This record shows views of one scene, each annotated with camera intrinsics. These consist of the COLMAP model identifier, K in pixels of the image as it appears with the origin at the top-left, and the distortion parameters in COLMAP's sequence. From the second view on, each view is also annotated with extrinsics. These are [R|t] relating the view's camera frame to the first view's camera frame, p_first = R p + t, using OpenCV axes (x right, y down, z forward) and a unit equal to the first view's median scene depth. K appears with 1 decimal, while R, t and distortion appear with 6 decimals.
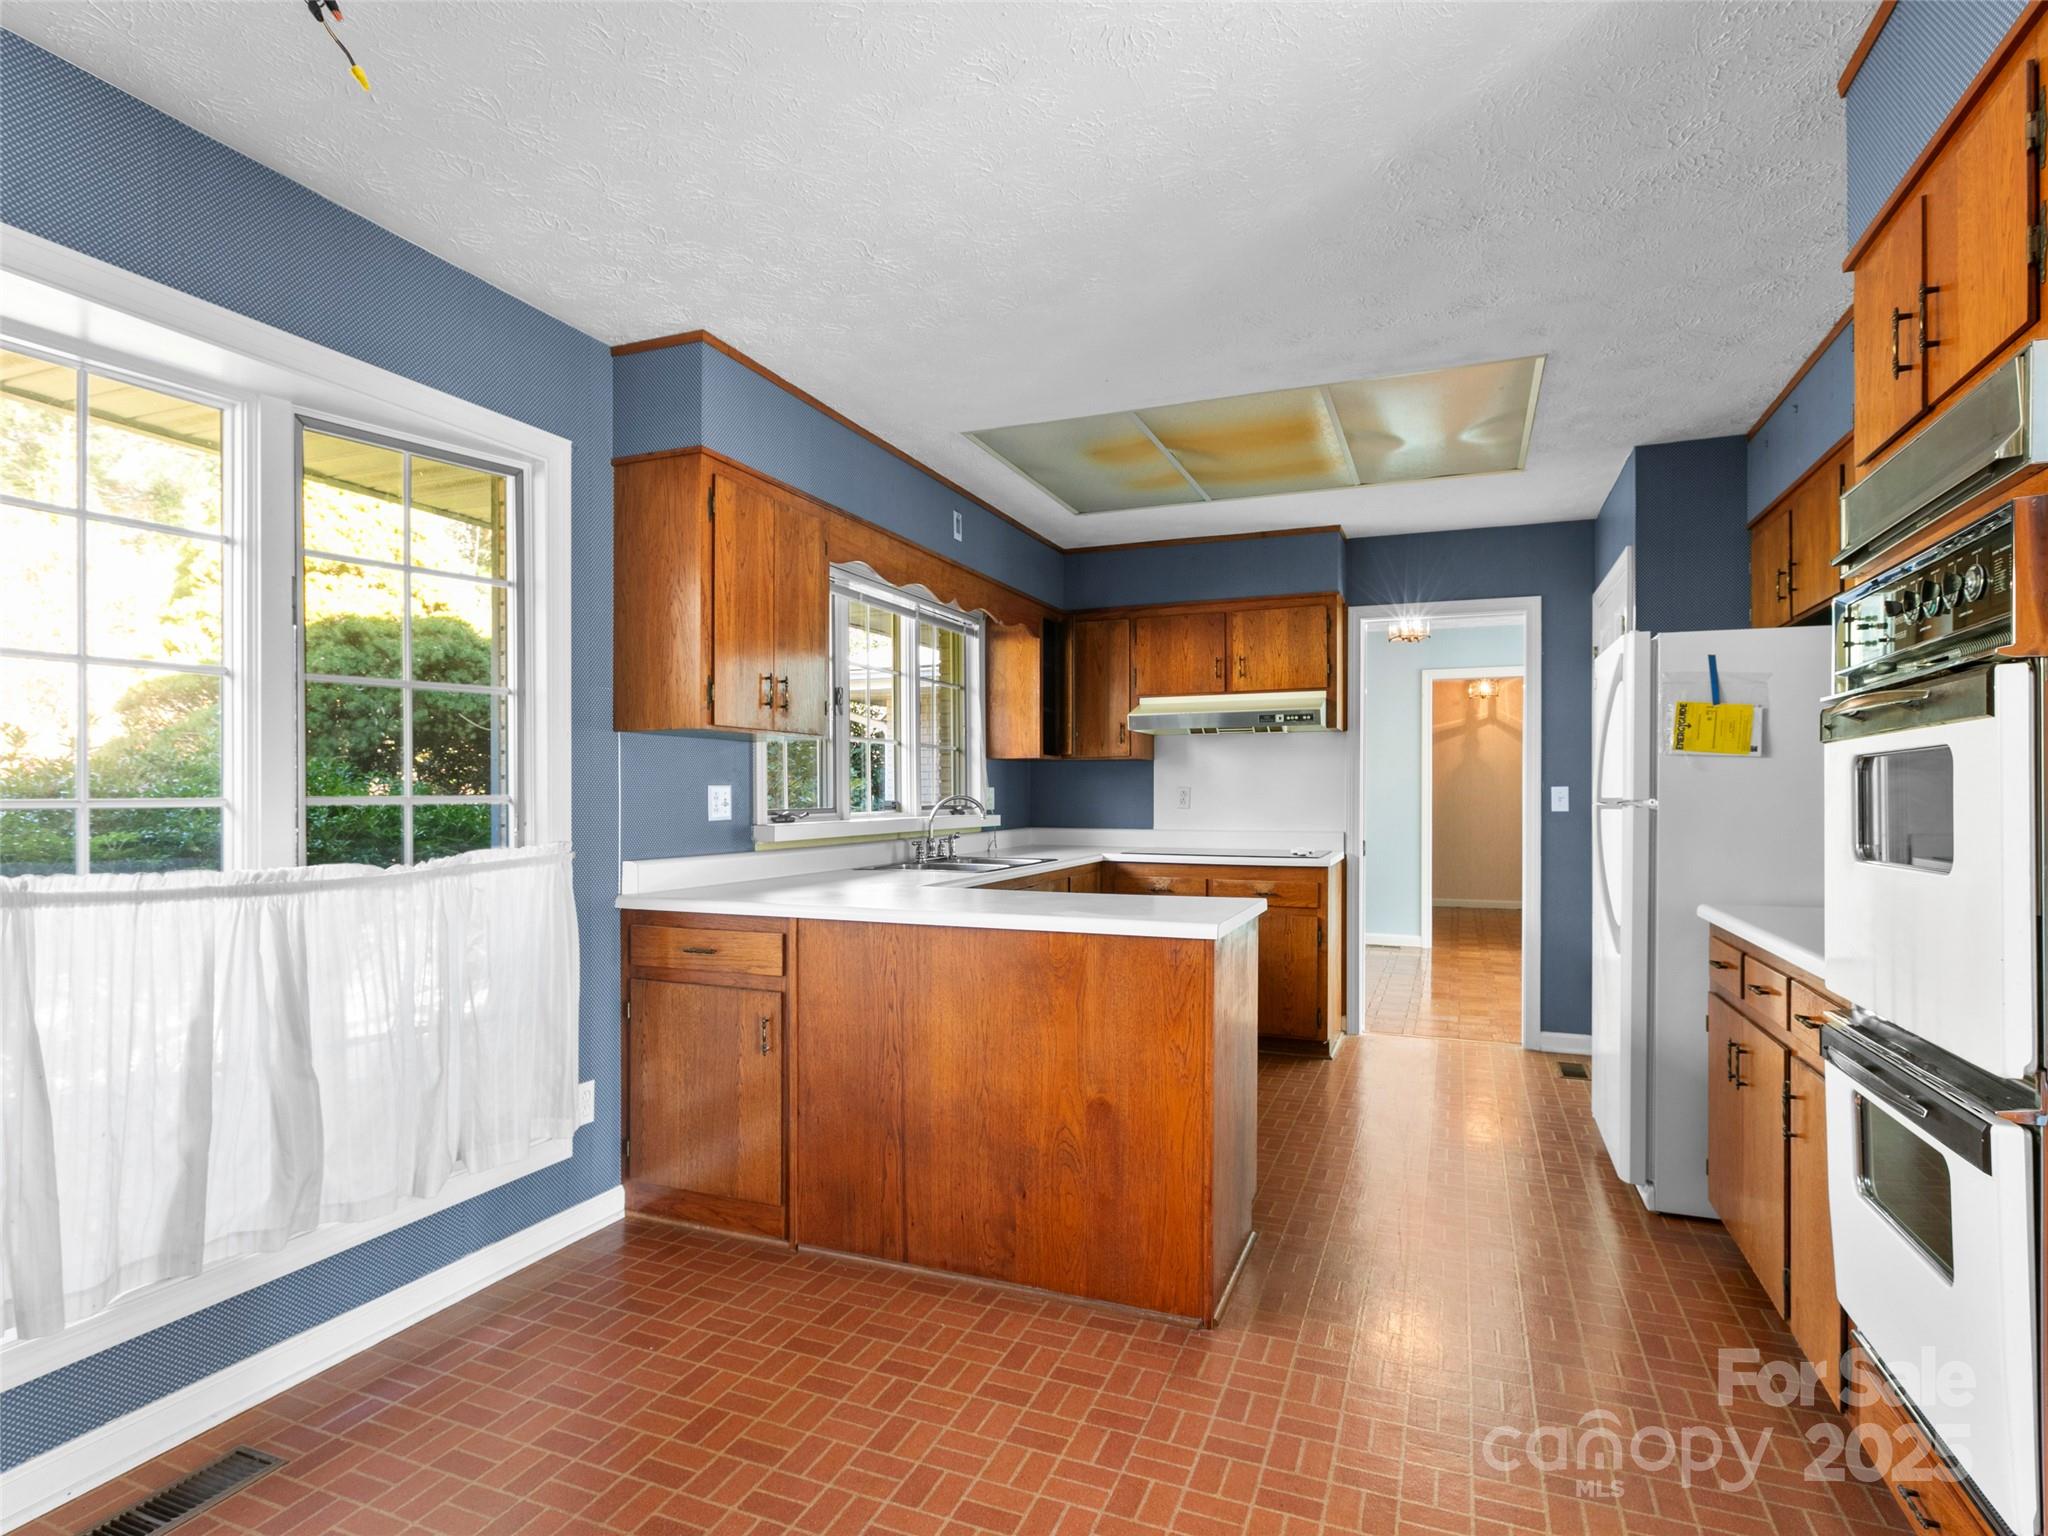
lens RADIAL K [[1067.1, 0, 1020.5], [0, 1067.1, 786.7], [0, 0, 1]] dist [-0.002228, 0.000157]
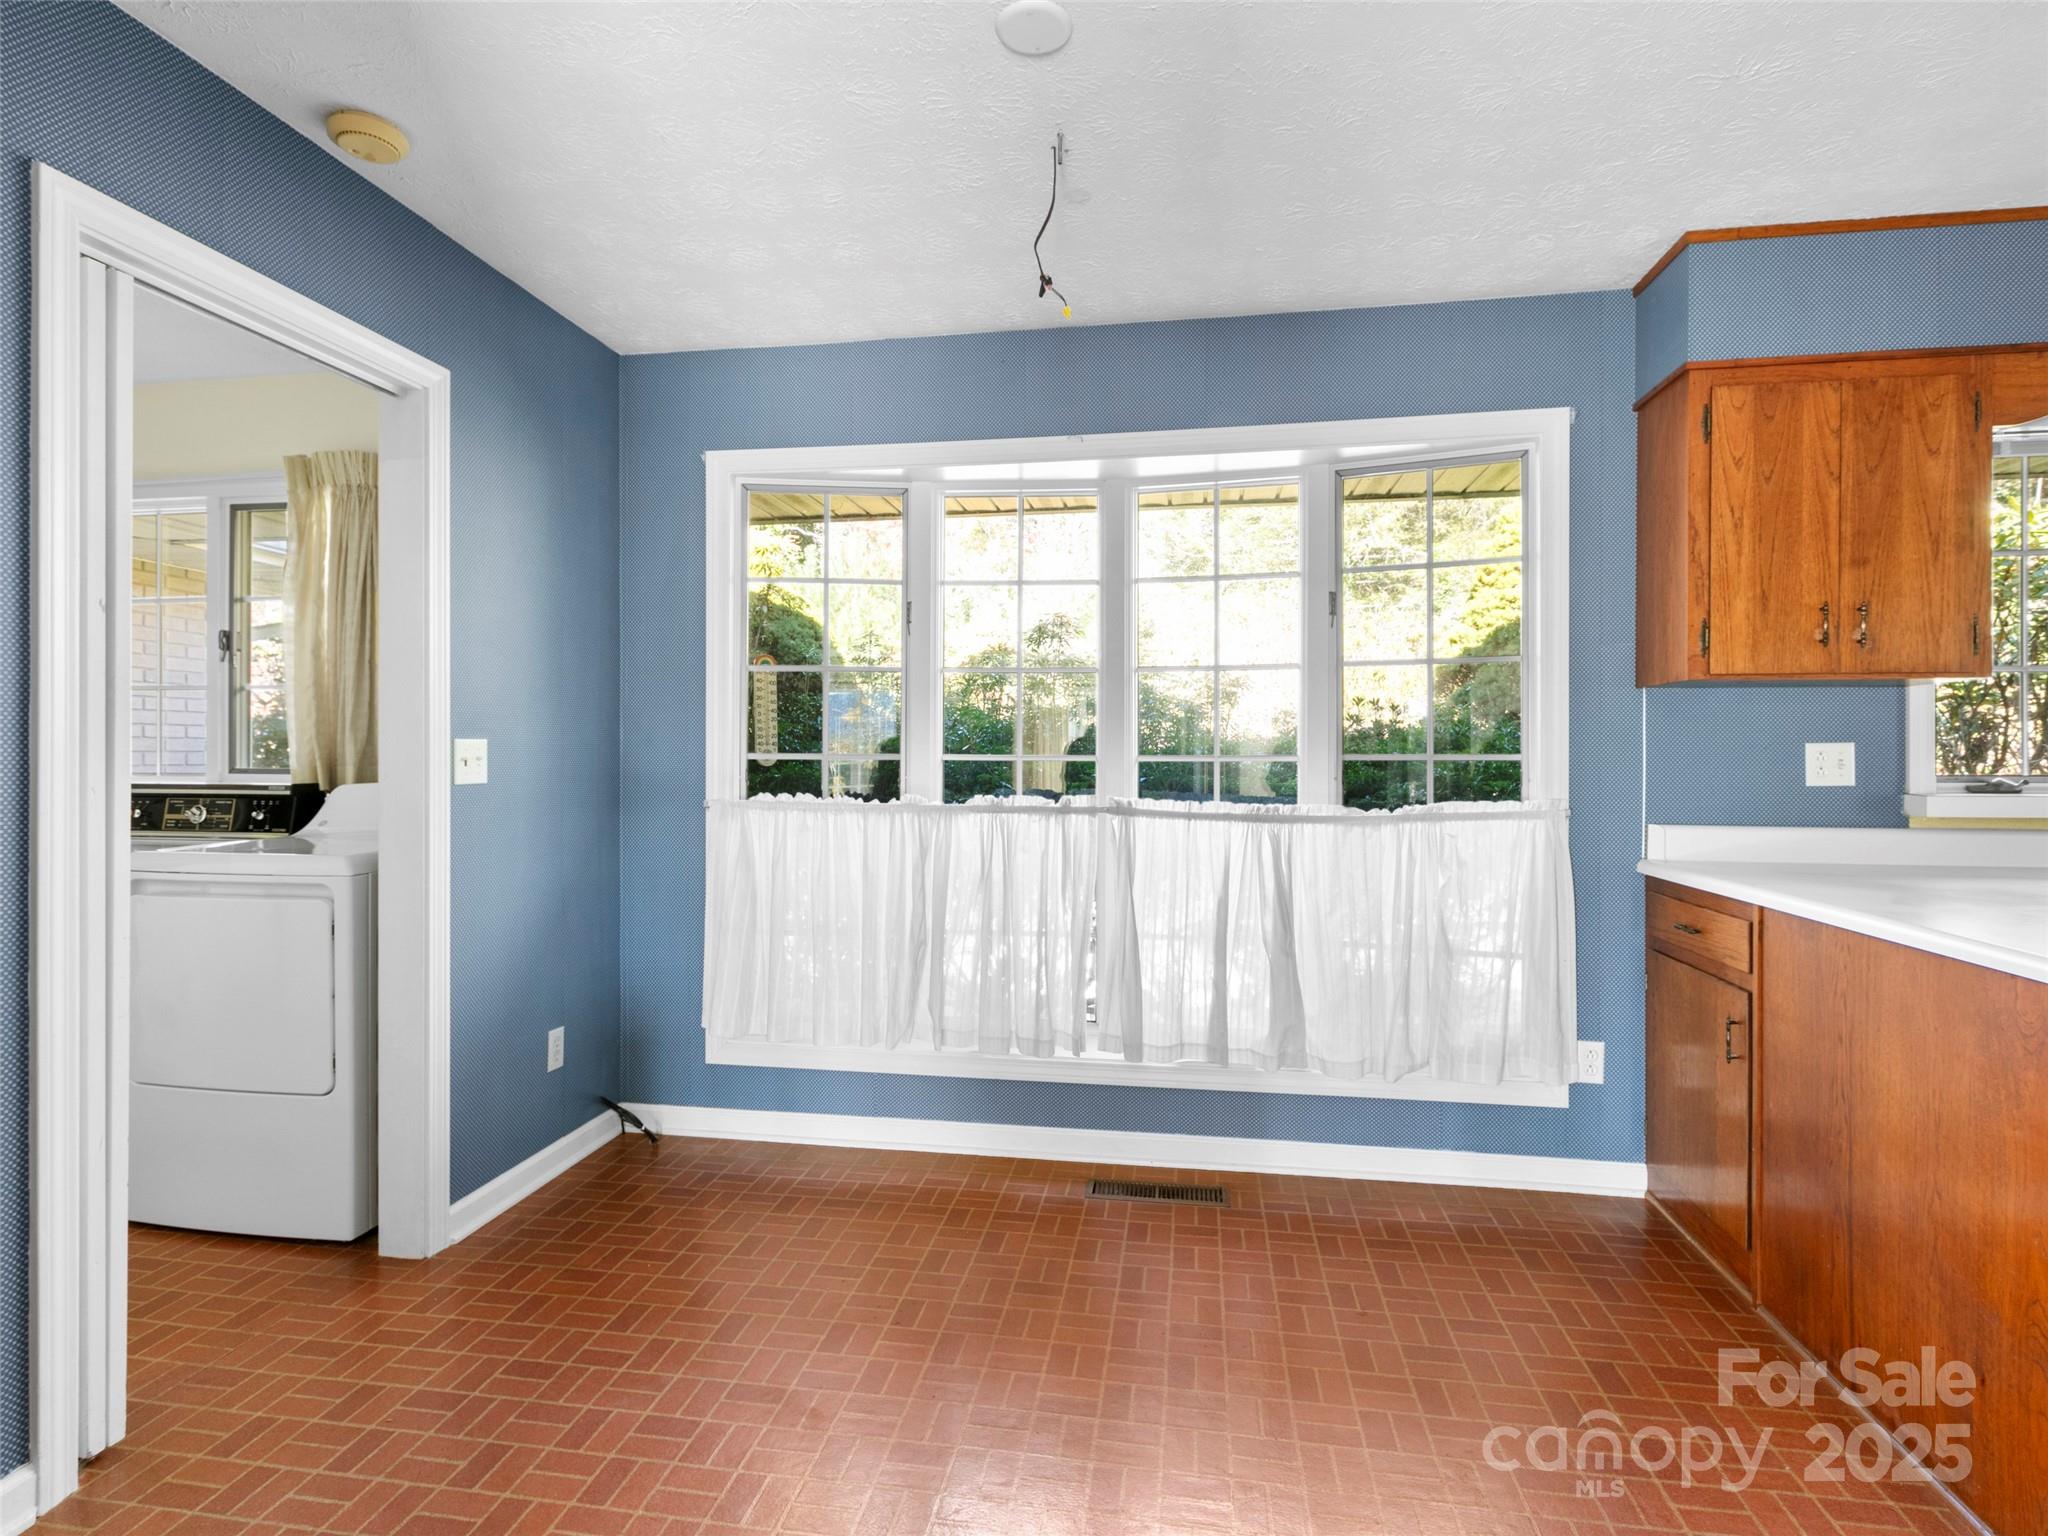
lens RADIAL K [[1033.6, 0, 1027.5], [0, 1033.6, 754.2], [0, 0, 1]] dist [-0.001148, 0.000457]
pose [[0.225410, -0.000472, -0.974264, 0.423615], [0.002803, 0.999996, 0.000164, 0.006132], [0.974260, -0.002768, 0.225411, 0.272100]]
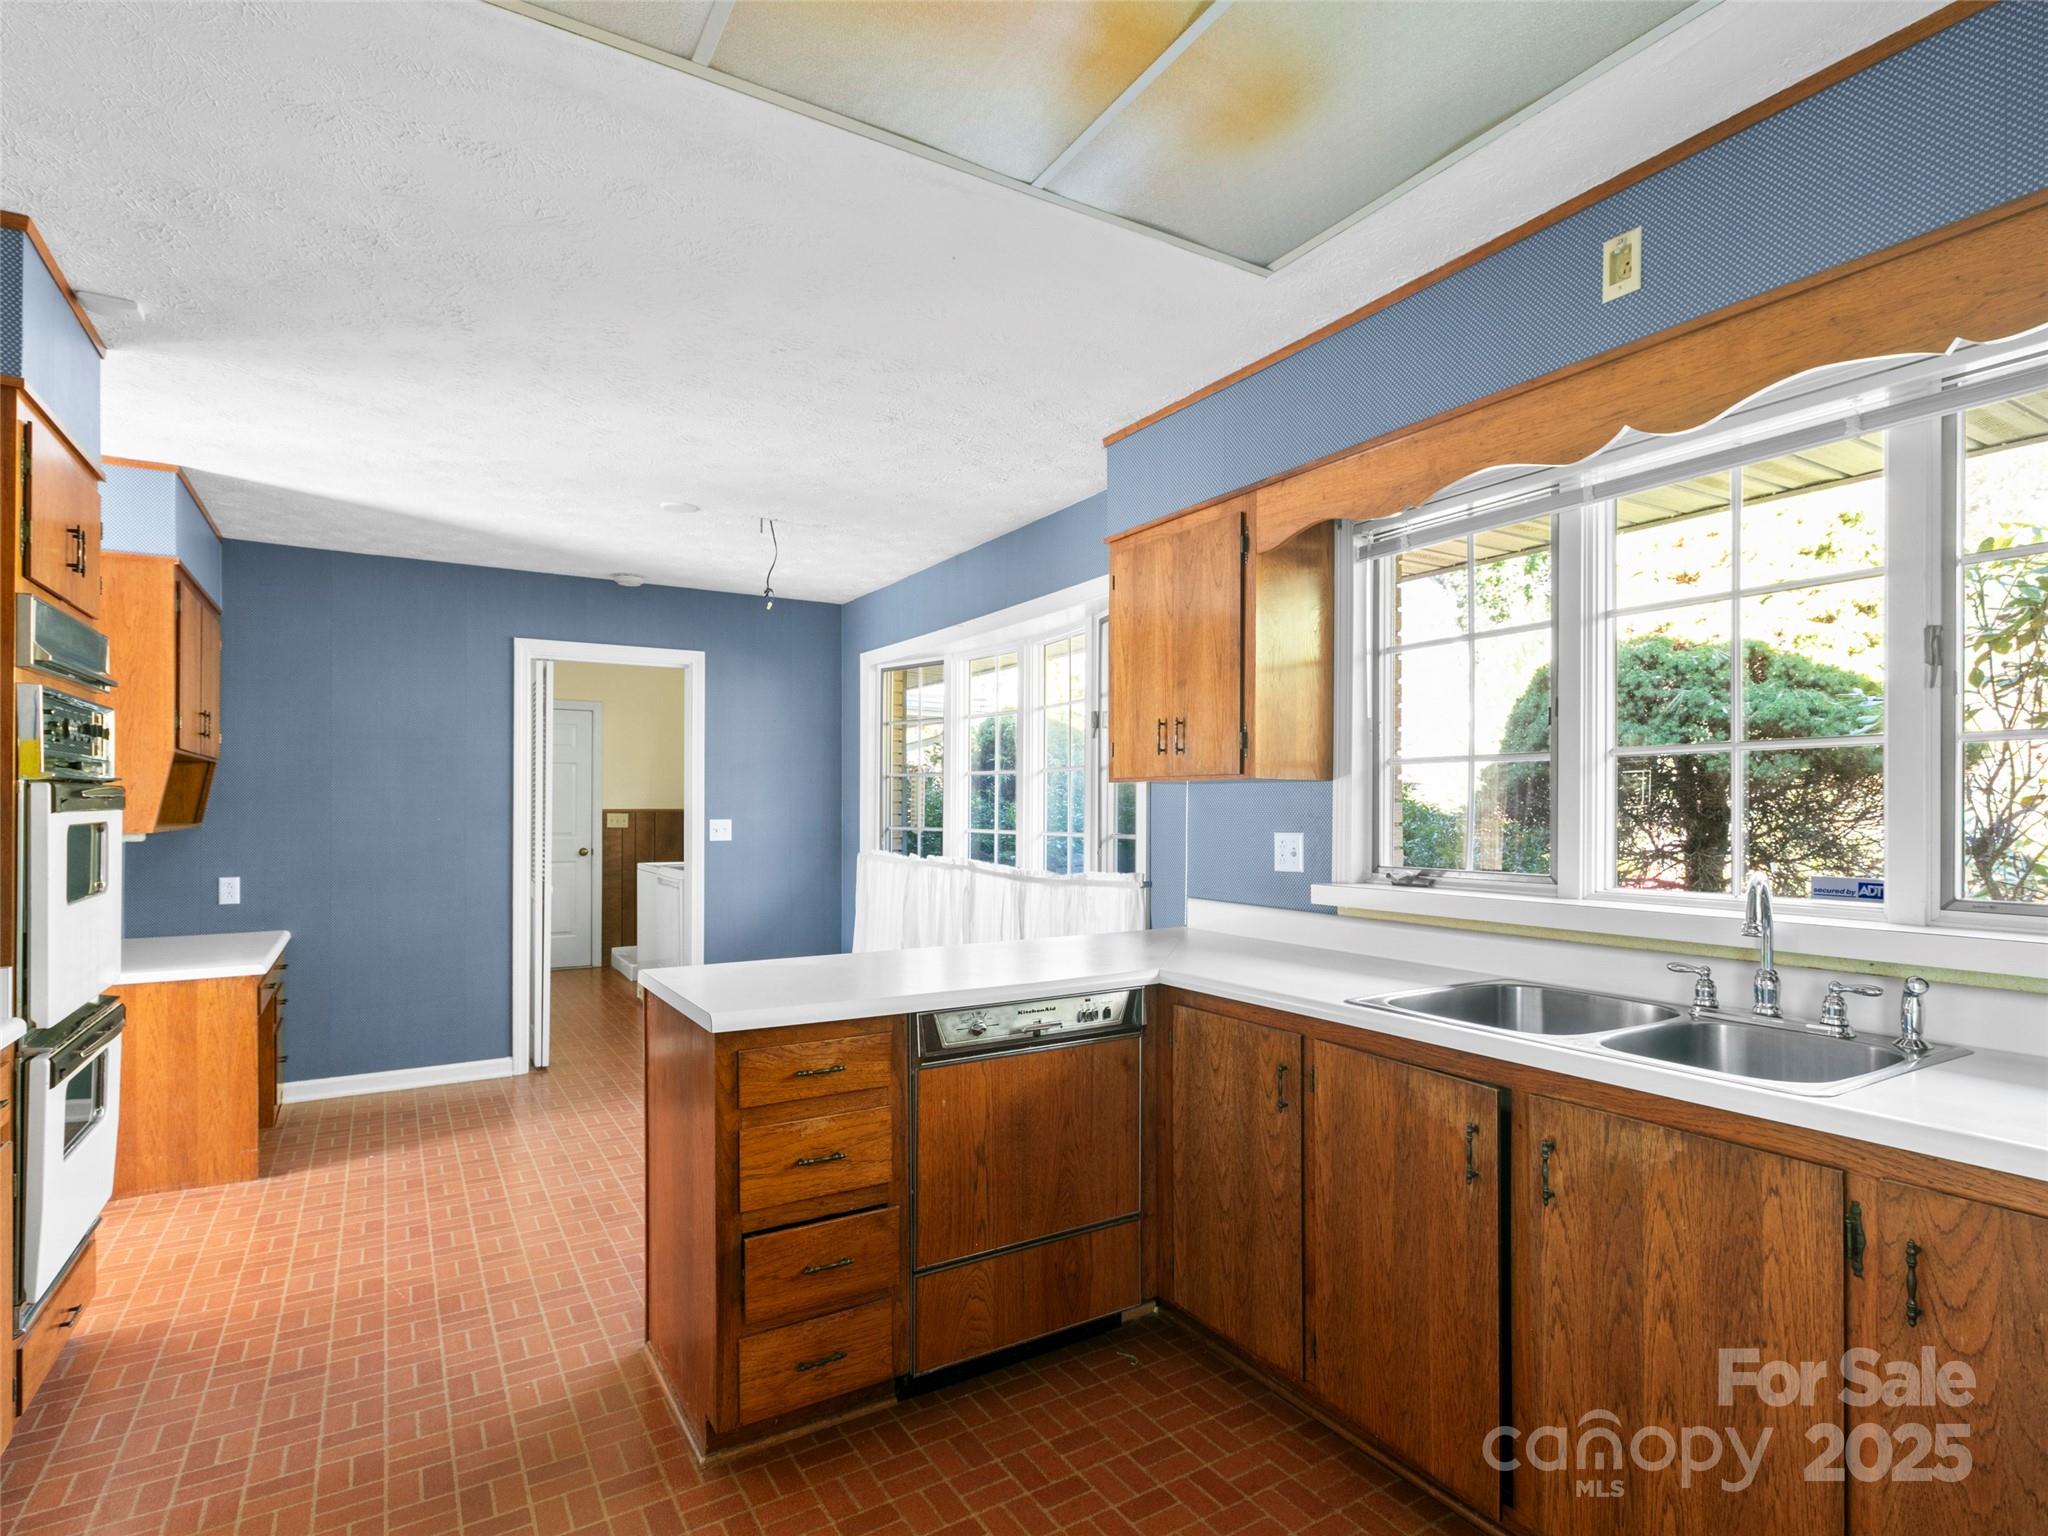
lens RADIAL K [[1046.9, 0, 1023.3], [0, 1046.9, 800.7], [0, 0, 1]] dist [-0.000787, 0.001566]
pose [[-0.588490, -0.011137, -0.808428, 0.682102], [-0.001536, 0.999919, -0.012657, -0.020684], [0.808503, -0.006207, -0.588459, 1.622101]]
